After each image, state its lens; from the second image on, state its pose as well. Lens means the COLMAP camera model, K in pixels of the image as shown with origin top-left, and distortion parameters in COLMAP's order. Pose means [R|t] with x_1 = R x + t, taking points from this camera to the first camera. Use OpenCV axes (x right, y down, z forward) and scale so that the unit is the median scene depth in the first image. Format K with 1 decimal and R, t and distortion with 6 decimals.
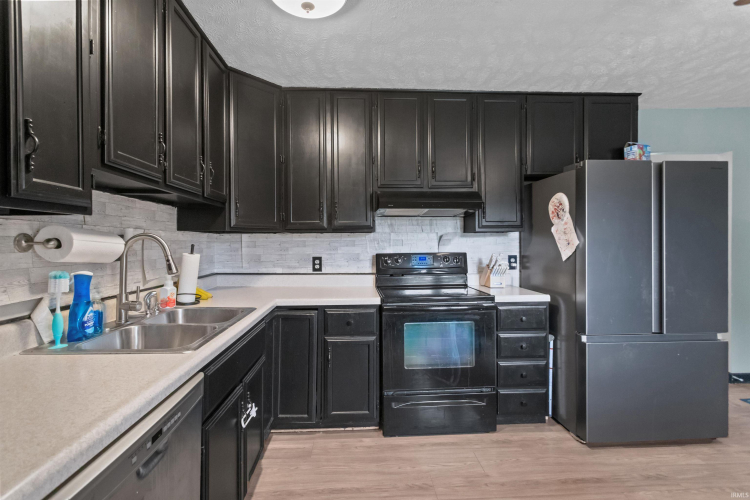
lens RADIAL K [[351.6, 0, 373.5], [0, 351.6, 241.2], [0, 0, 1]] dist [-0.001009, 0.001141]
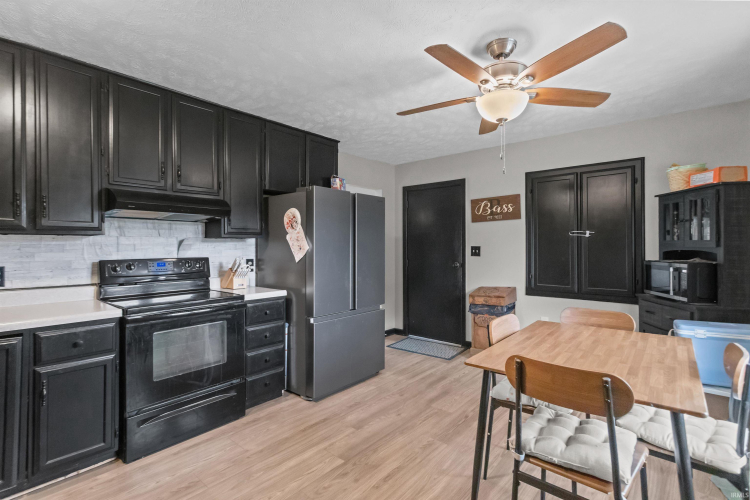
lens RADIAL K [[351.6, 0, 373.5], [0, 351.6, 241.2], [0, 0, 1]] dist [-0.001009, 0.001141]
pose [[0.693494, 0.015443, 0.720297, -0.176099], [-0.005152, 0.999851, -0.016476, -0.000371], [-0.720444, 0.007715, 0.693470, -0.076730]]
